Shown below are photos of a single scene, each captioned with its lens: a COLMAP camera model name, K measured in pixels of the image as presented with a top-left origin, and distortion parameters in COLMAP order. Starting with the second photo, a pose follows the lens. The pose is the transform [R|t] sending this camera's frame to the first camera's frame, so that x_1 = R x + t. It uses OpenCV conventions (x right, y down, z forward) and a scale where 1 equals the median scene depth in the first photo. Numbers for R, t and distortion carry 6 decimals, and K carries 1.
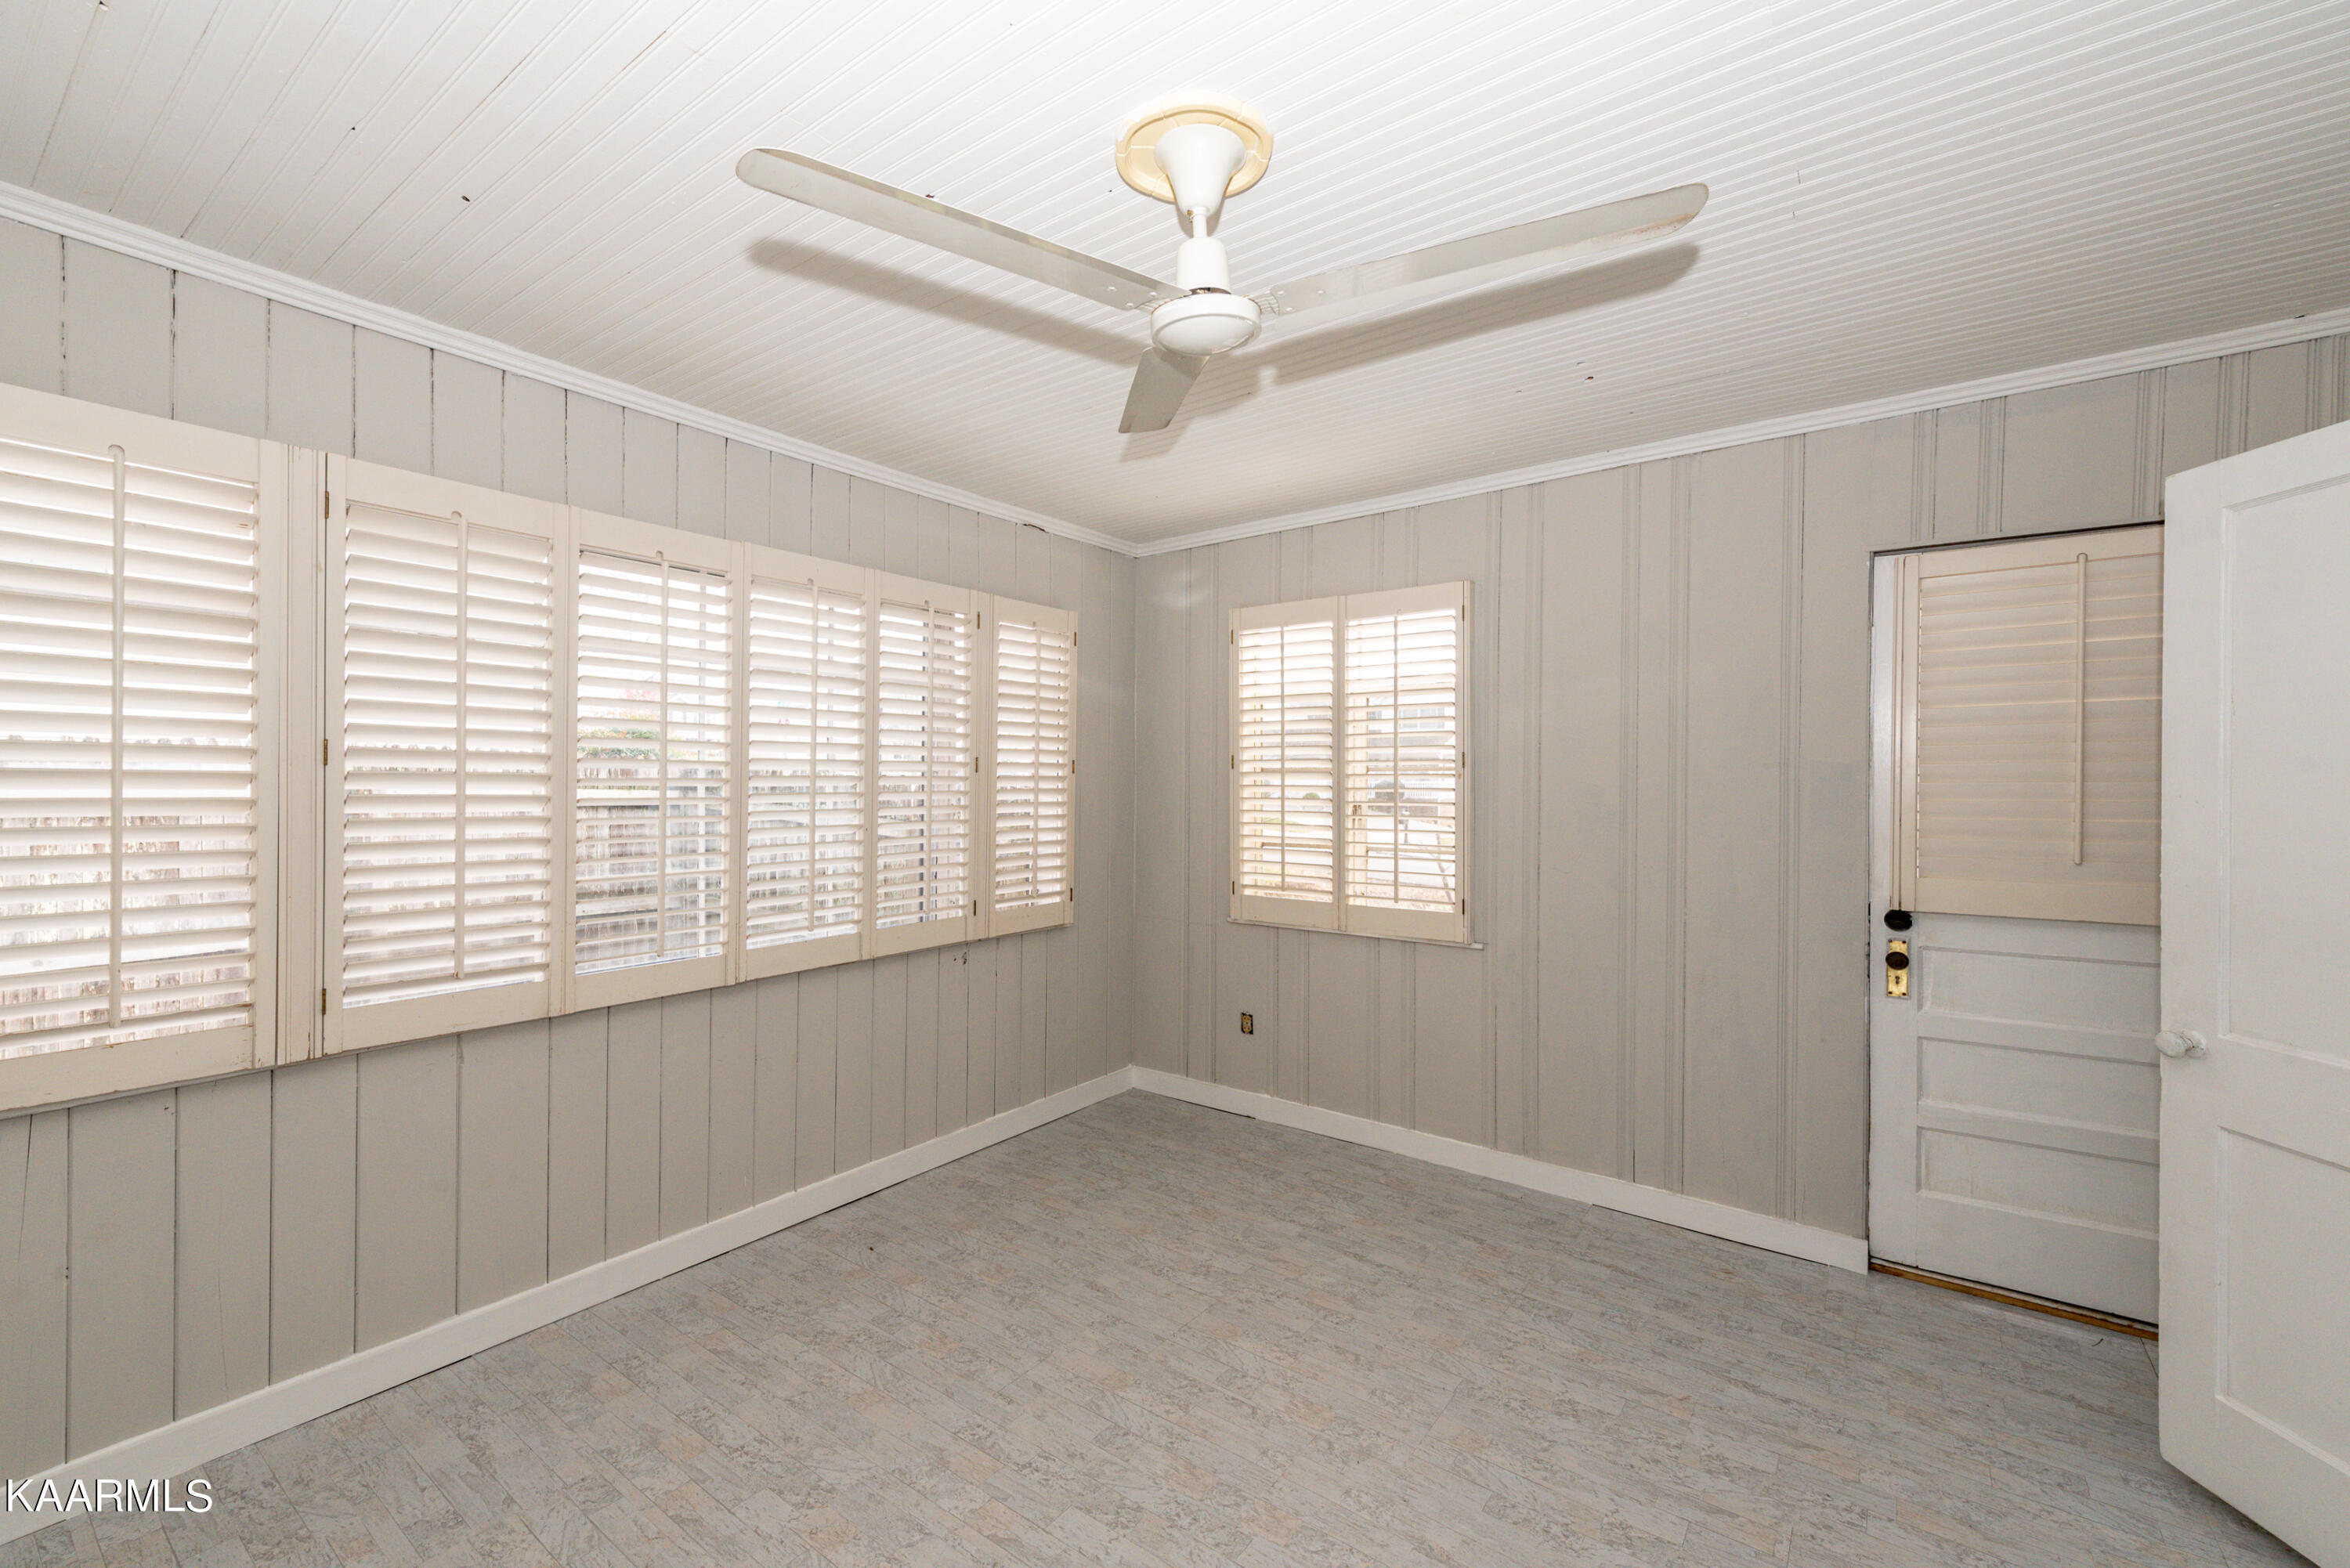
lens RADIAL K [[912.0, 0, 1175.0], [0, 912.0, 784.0], [0, 0, 1]] dist [0.008315, -0.000154]
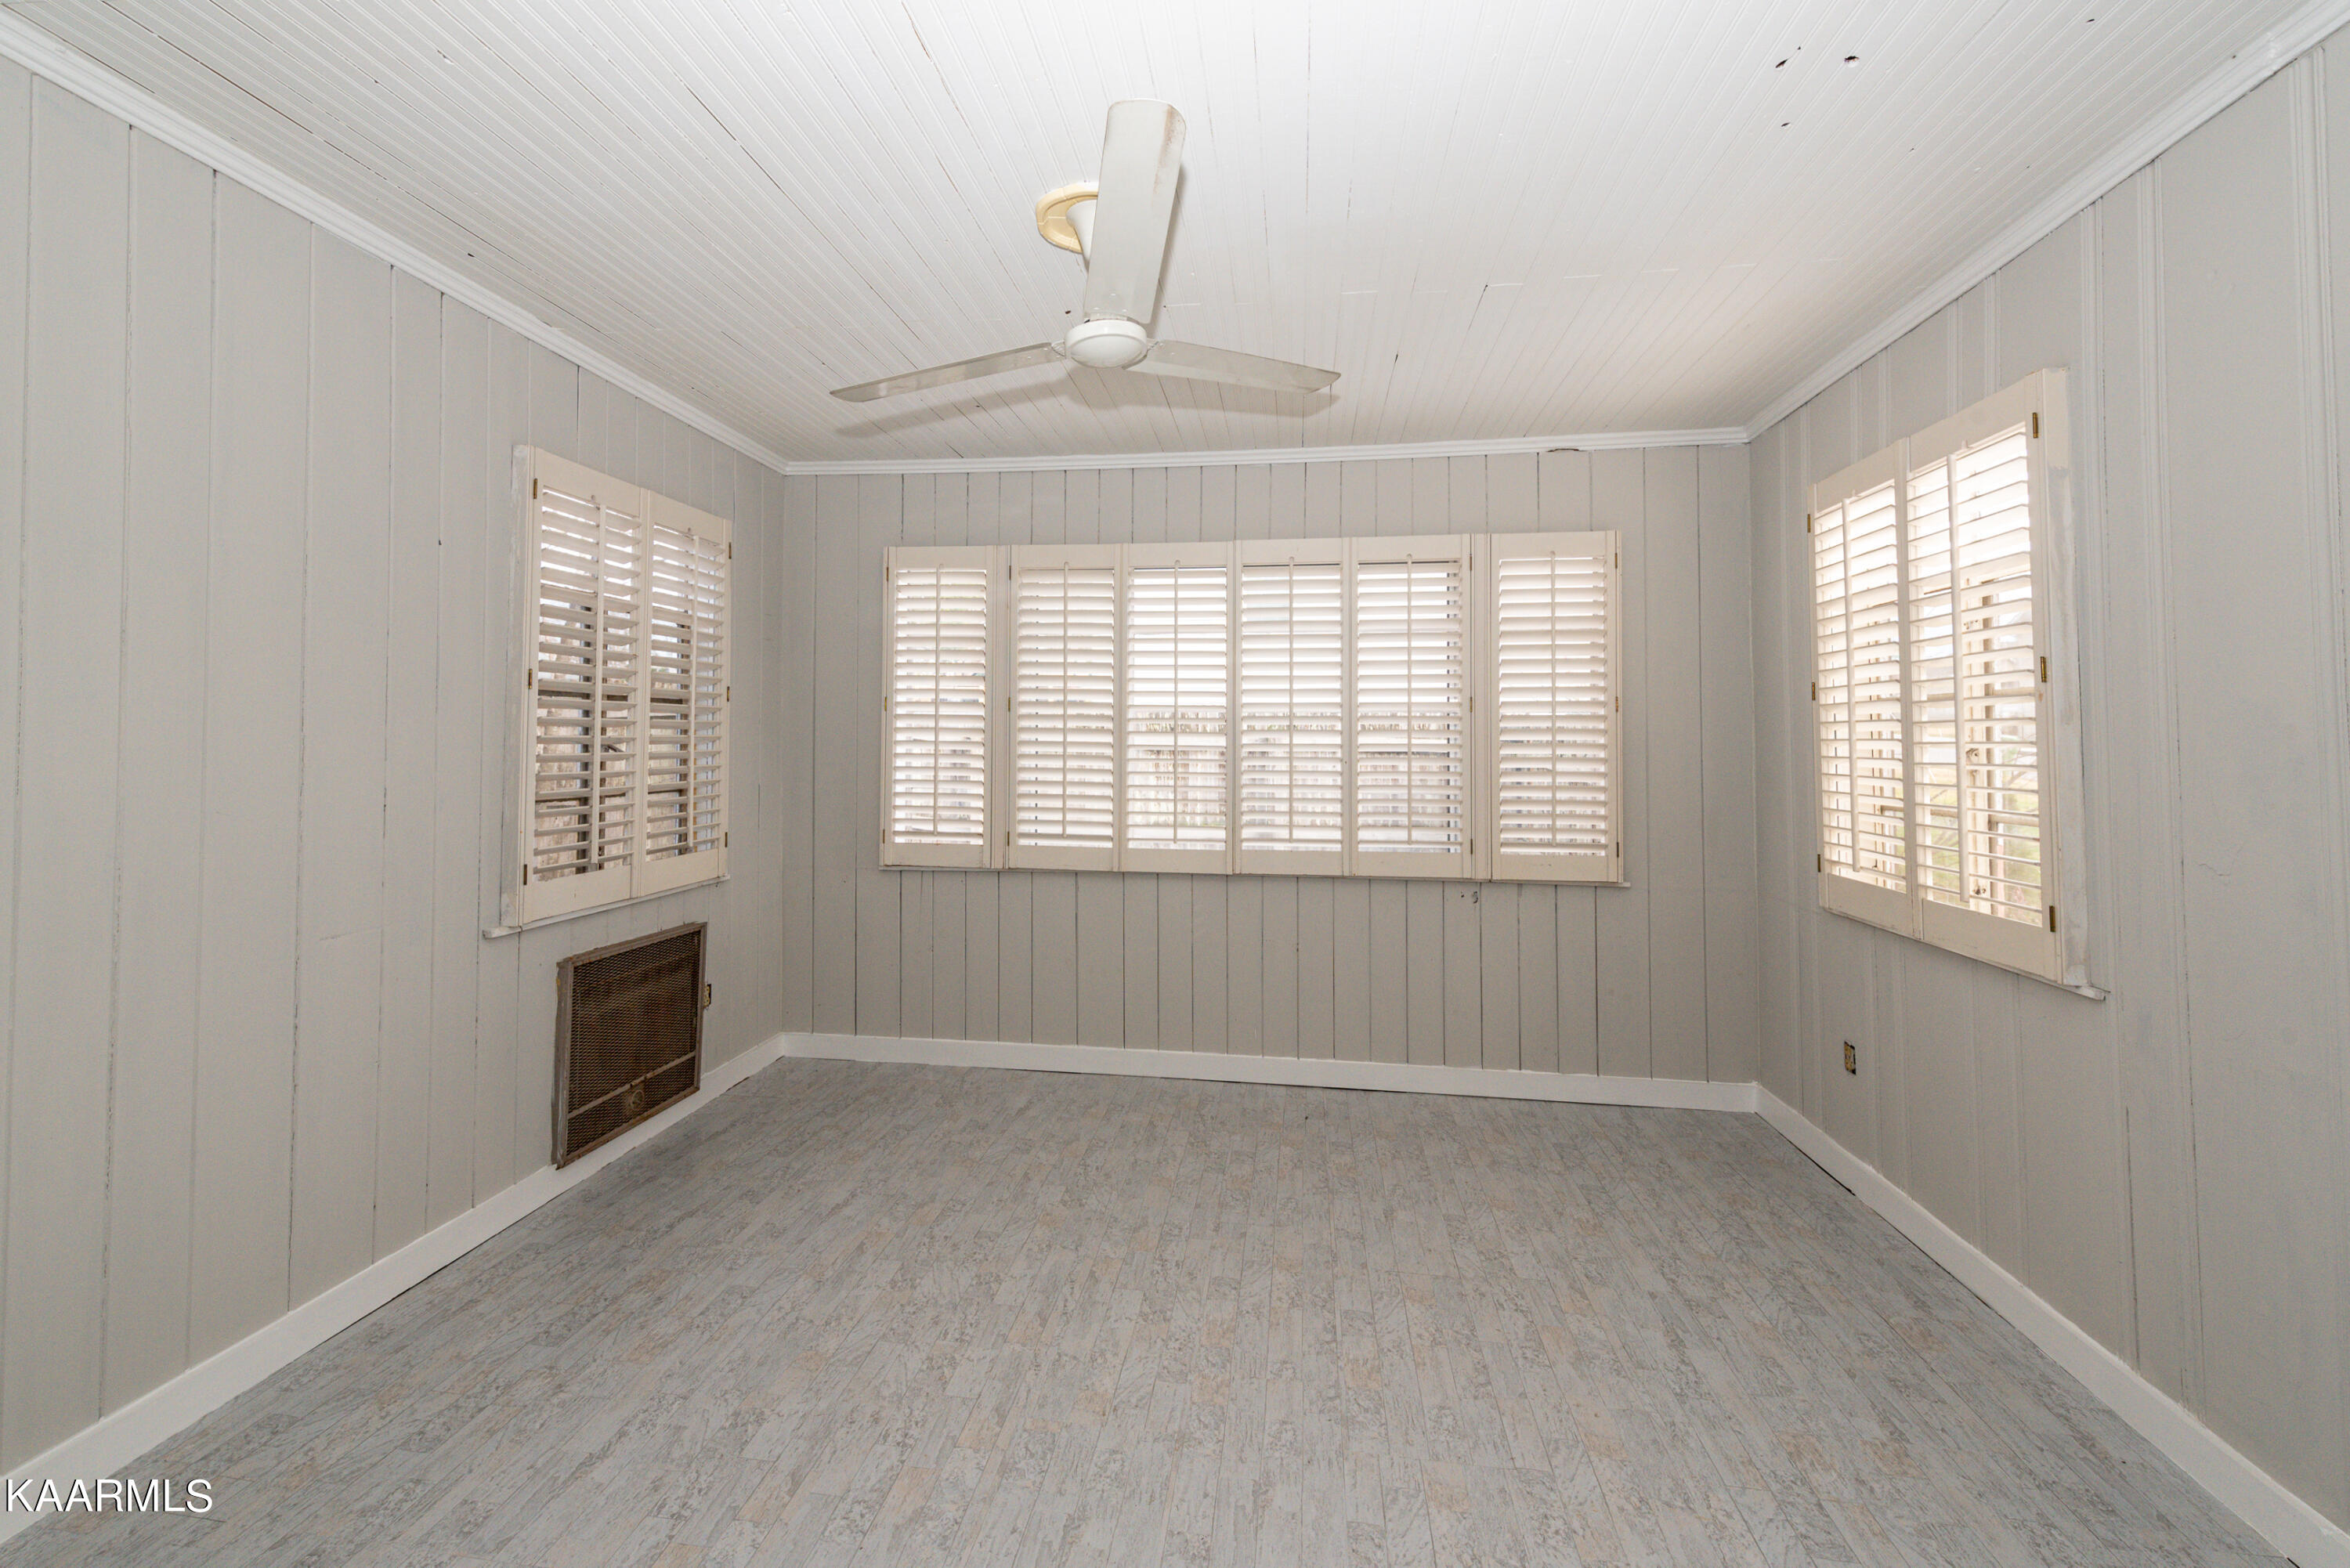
lens RADIAL K [[946.9, 0, 1177.8], [0, 946.9, 708.2], [0, 0, 1]] dist [0.015128, -0.005503]
pose [[0.507127, -0.027745, -0.861425, 0.607648], [-0.007619, 0.999298, -0.036671, 0.027874], [0.861838, 0.025160, 0.506560, 0.215667]]
